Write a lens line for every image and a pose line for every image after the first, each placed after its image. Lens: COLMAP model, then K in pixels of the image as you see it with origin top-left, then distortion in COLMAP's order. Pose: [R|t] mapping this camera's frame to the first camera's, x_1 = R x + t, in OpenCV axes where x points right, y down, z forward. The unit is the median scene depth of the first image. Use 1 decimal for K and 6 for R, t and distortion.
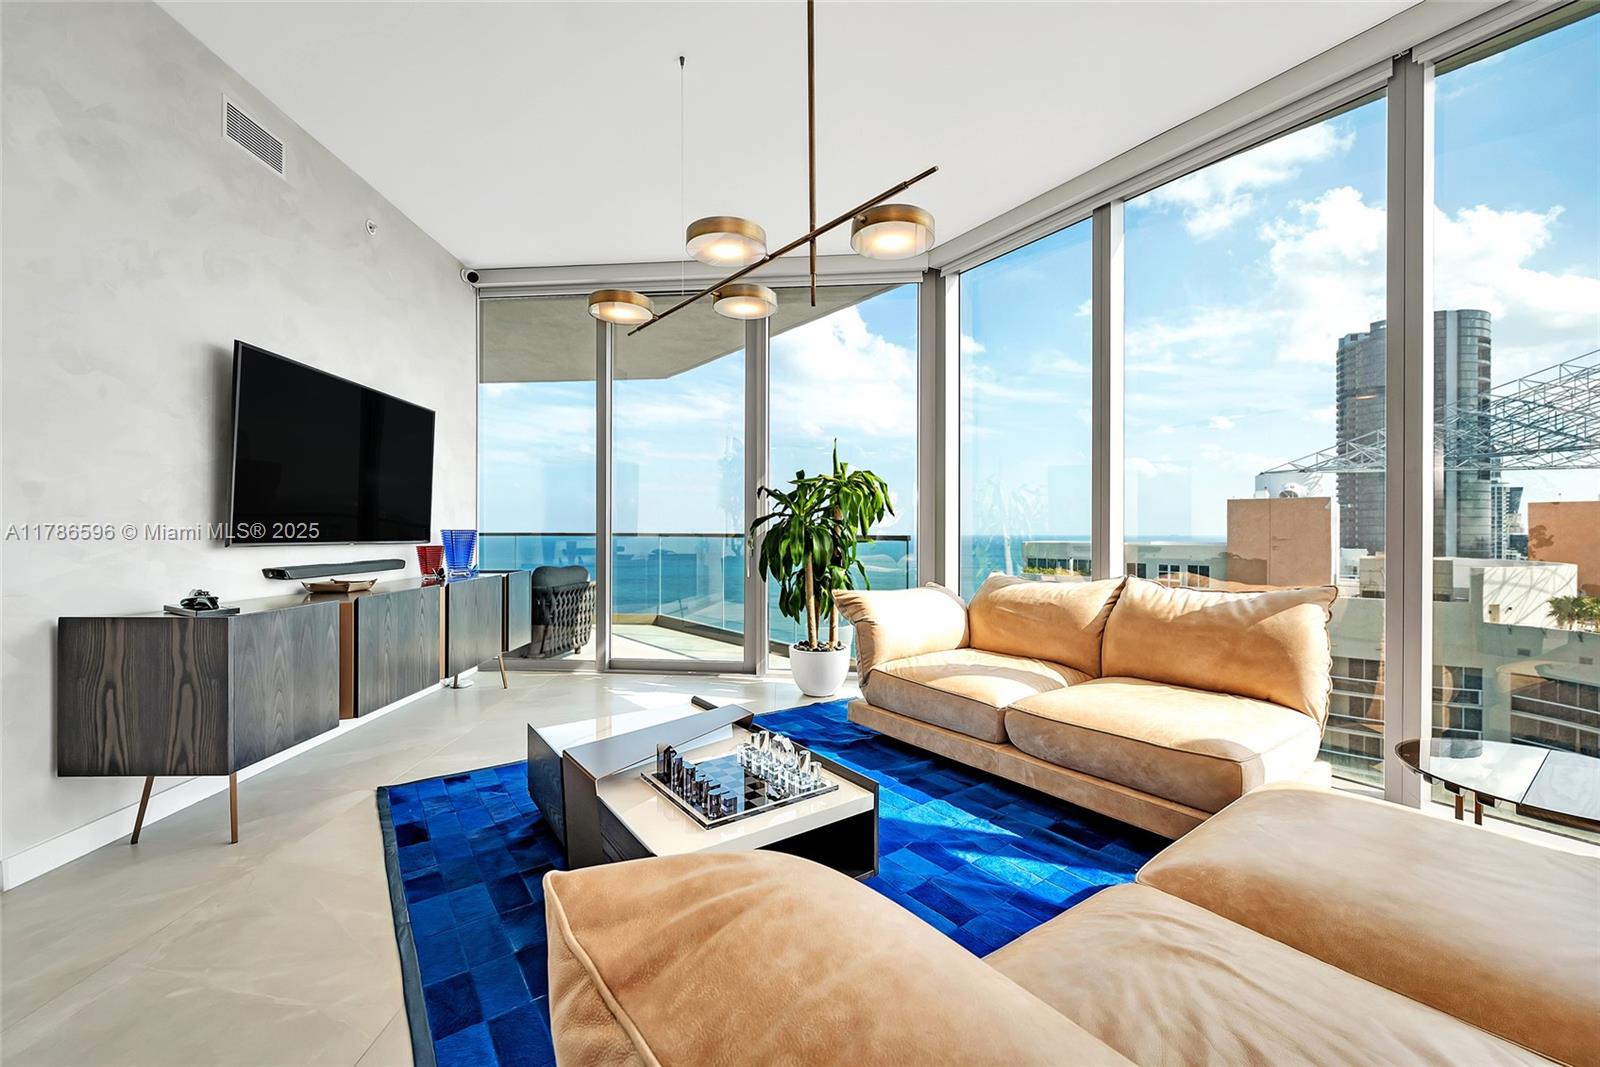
lens RADIAL K [[635.2, 0, 801.9], [0, 635.2, 532.1], [0, 0, 1]] dist [-0.001420, -0.000220]
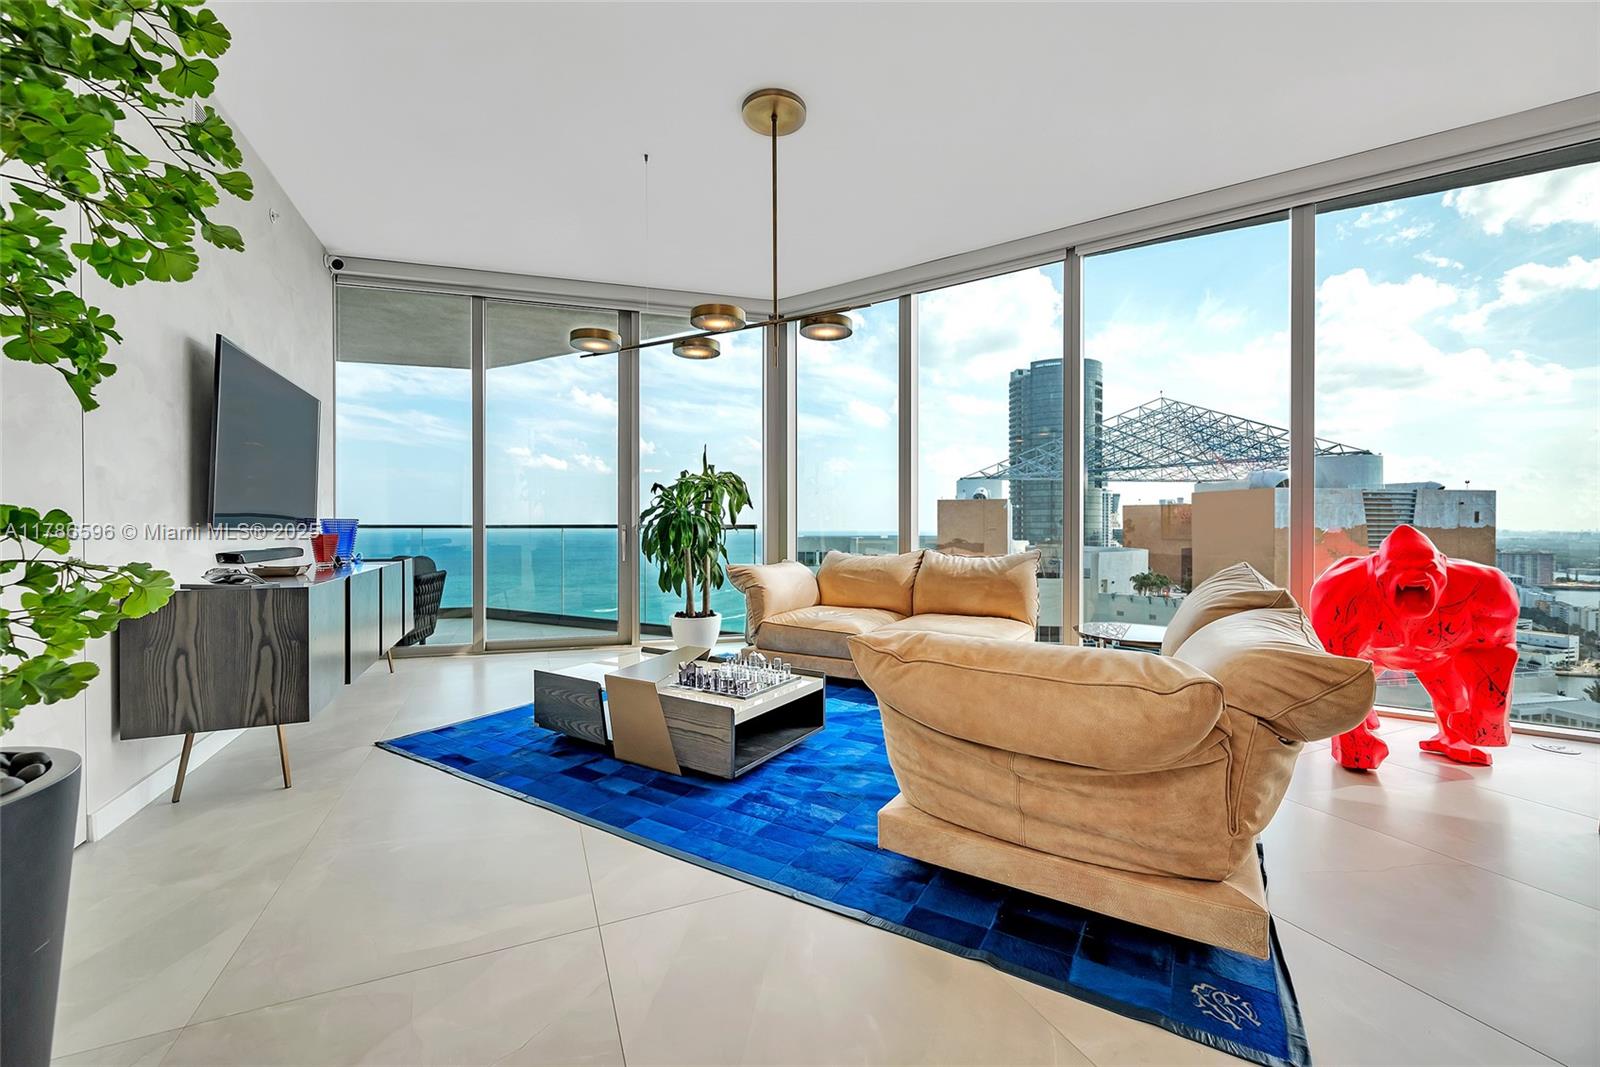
lens RADIAL K [[635.2, 0, 801.9], [0, 635.2, 532.1], [0, 0, 1]] dist [-0.001420, -0.000220]
pose [[0.926651, -0.005293, 0.375884, -0.259620], [0.003113, 0.999975, 0.006408, 0.014621], [-0.375909, -0.004768, 0.926644, -0.225597]]
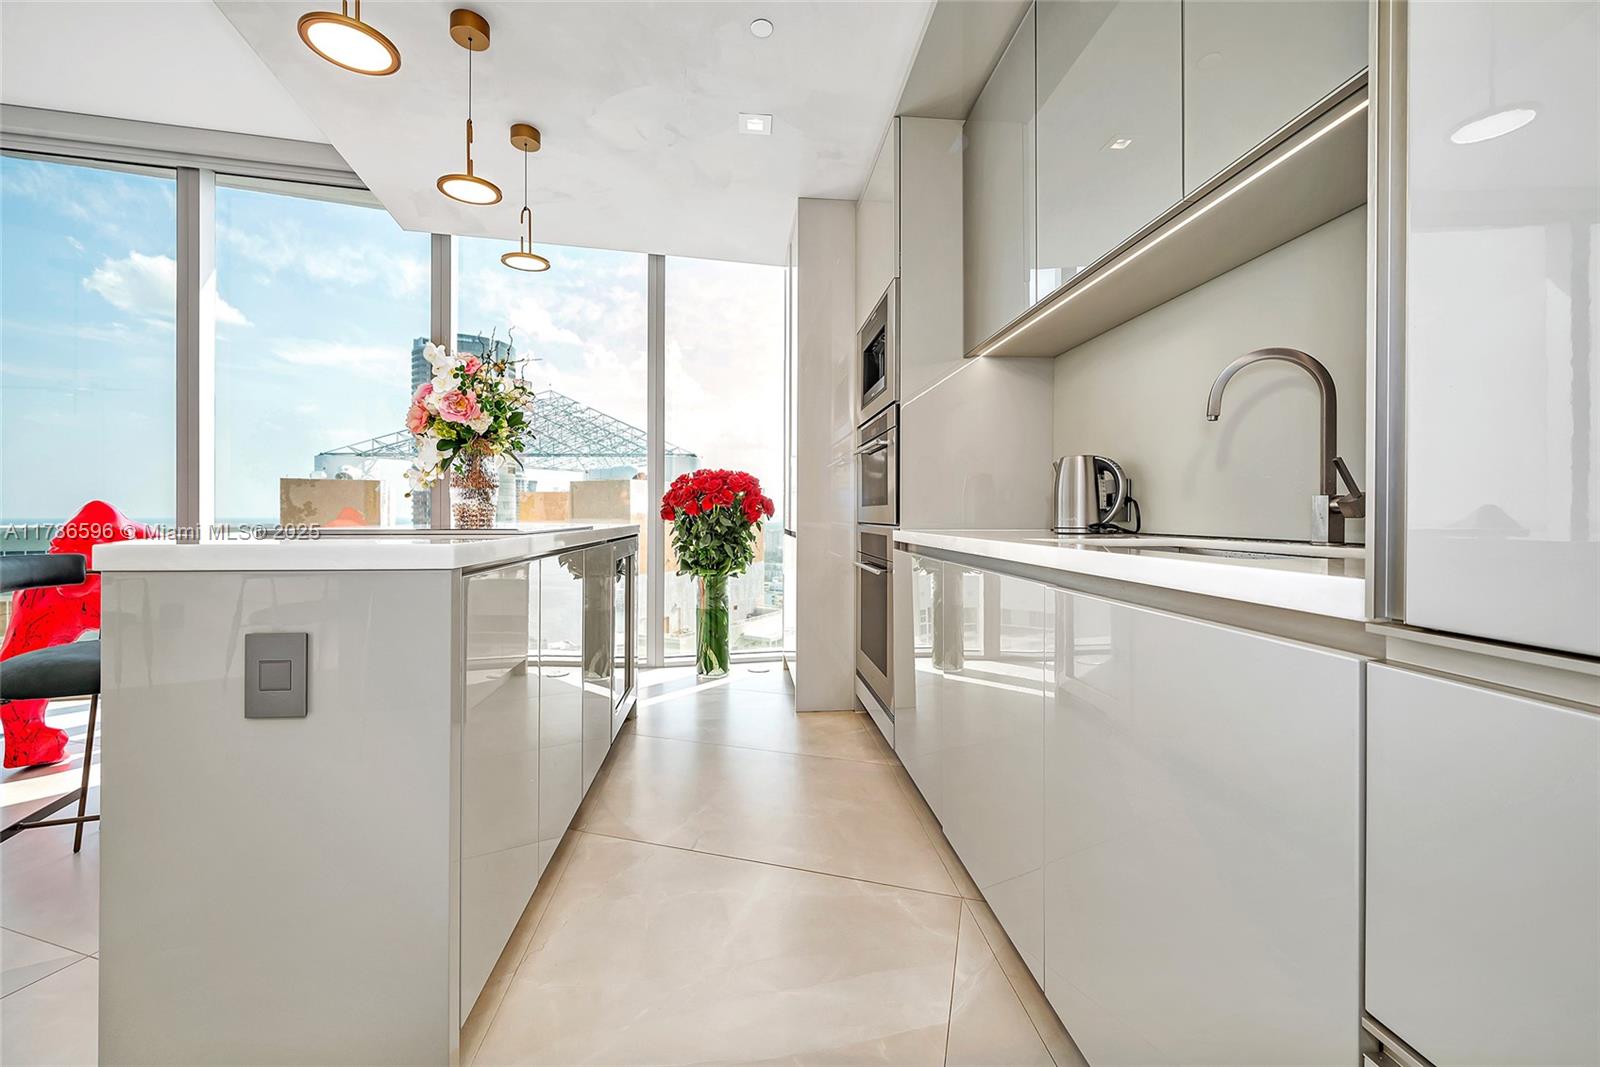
lens RADIAL K [[644.8, 0, 802.3], [0, 644.8, 519.1], [0, 0, 1]] dist [-0.002383, -0.000291]
pose [[0.328680, -0.009810, 0.944390, 0.202031], [0.001906, 0.999951, 0.009724, 0.028477], [-0.944439, -0.001396, 0.328682, -0.747605]]
